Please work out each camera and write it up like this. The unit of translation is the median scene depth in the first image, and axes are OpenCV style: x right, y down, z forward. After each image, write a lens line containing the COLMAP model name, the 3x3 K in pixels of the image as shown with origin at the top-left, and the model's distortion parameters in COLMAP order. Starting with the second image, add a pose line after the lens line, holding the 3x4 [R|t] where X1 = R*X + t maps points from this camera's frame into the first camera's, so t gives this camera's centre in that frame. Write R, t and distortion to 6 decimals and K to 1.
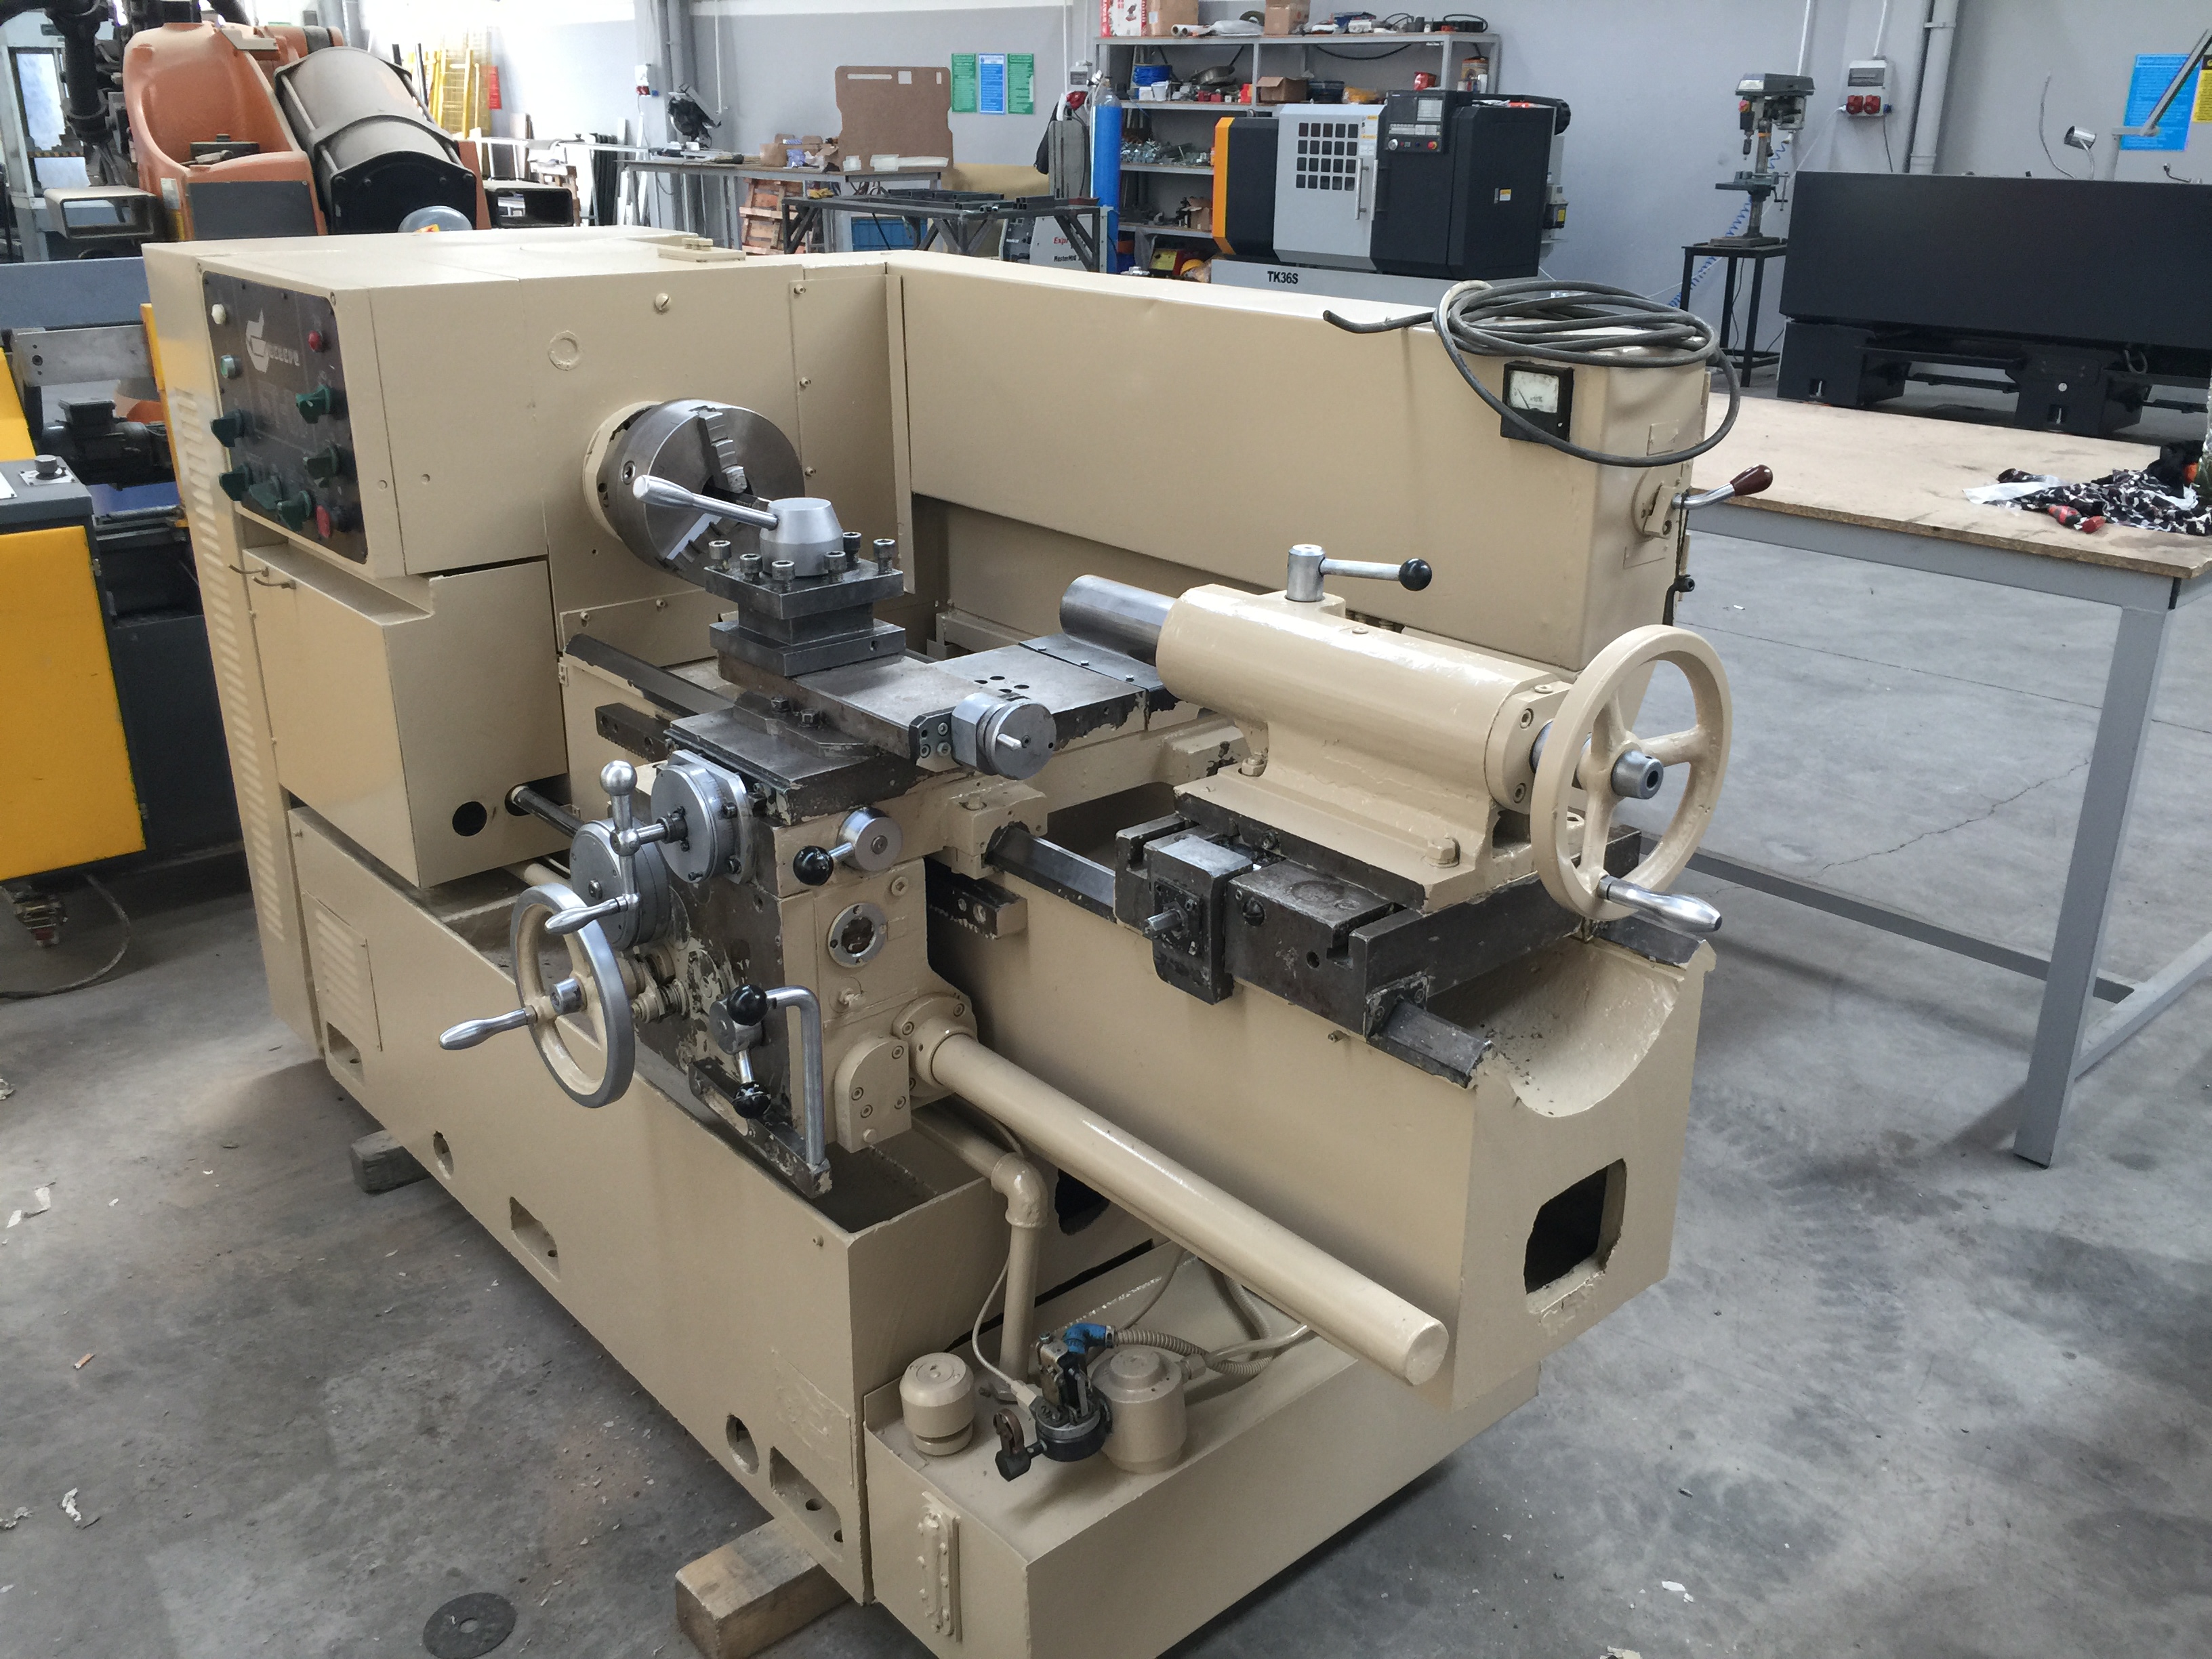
lens RADIAL K [[1898.9, 0, 1097.4], [0, 1898.9, 829.2], [0, 0, 1]] dist [0.071161, -0.088309]
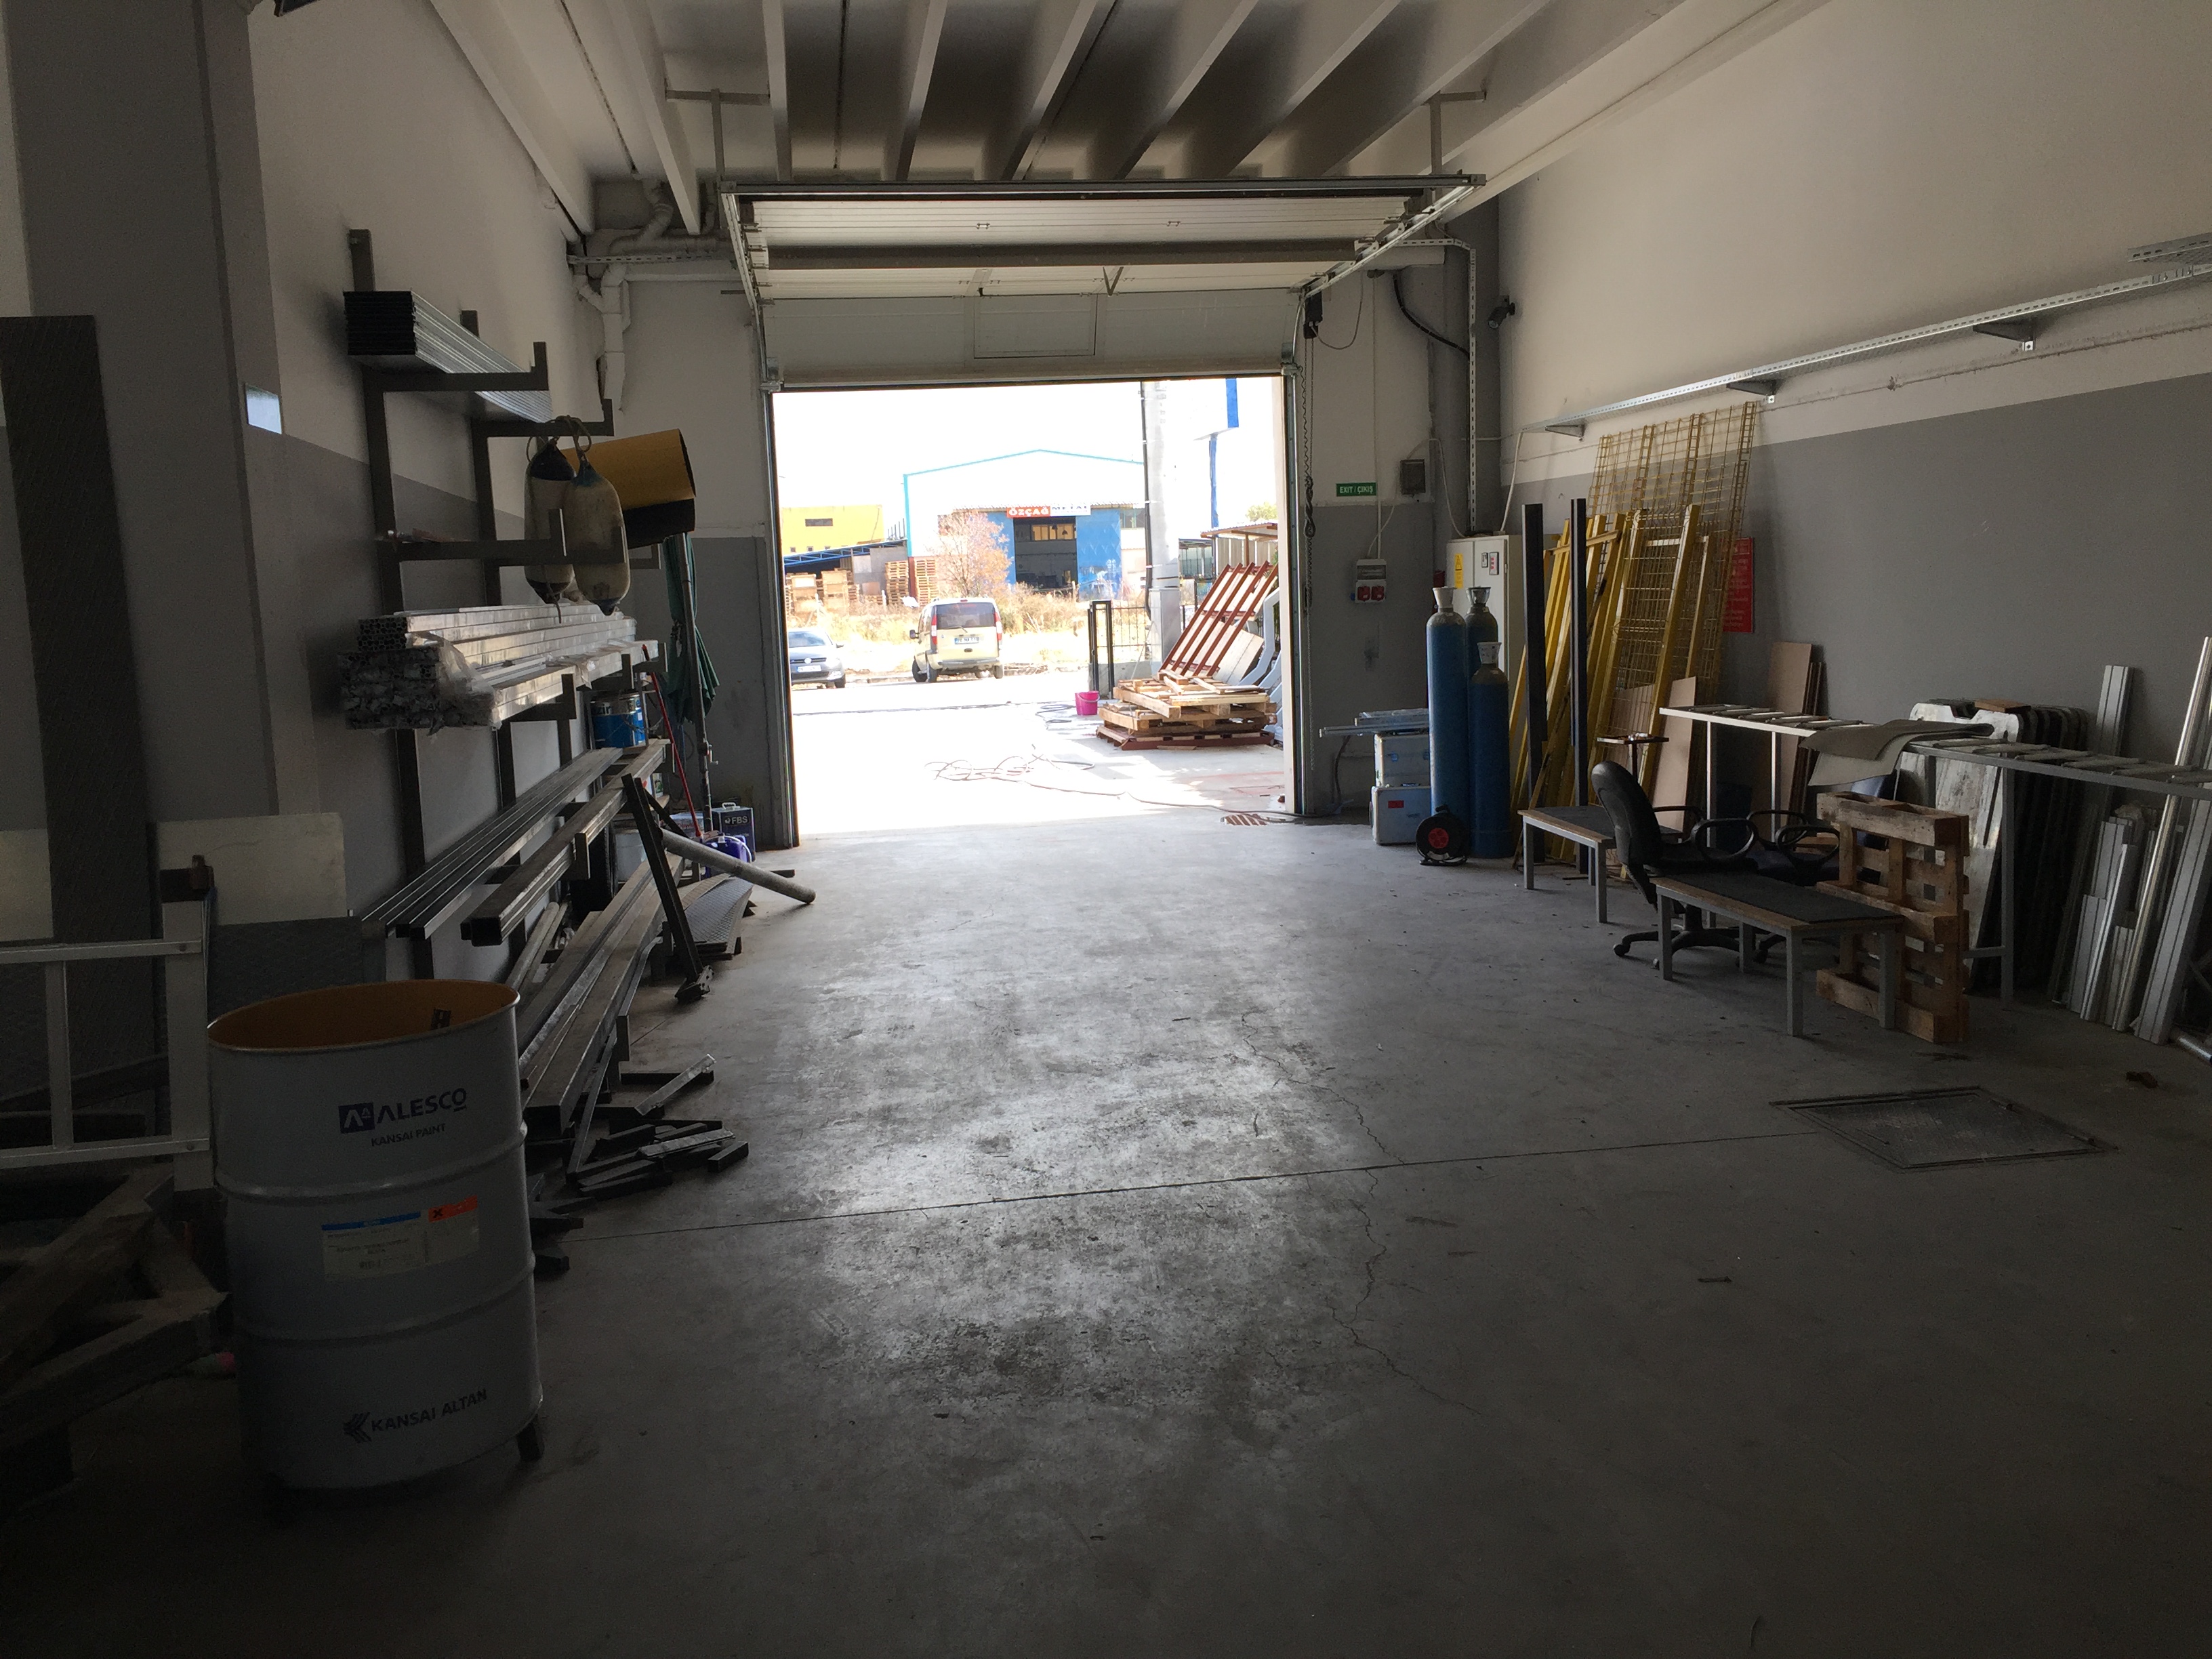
lens RADIAL K [[1898.9, 0, 1106.2], [0, 1898.9, 824.6], [0, 0, 1]] dist [0.071161, -0.088309]
pose [[0.819253, 0.041011, -0.571963, -0.232968], [-0.171189, 0.969447, -0.175692, -0.298041], [0.547282, 0.241850, 0.801243, 0.753399]]
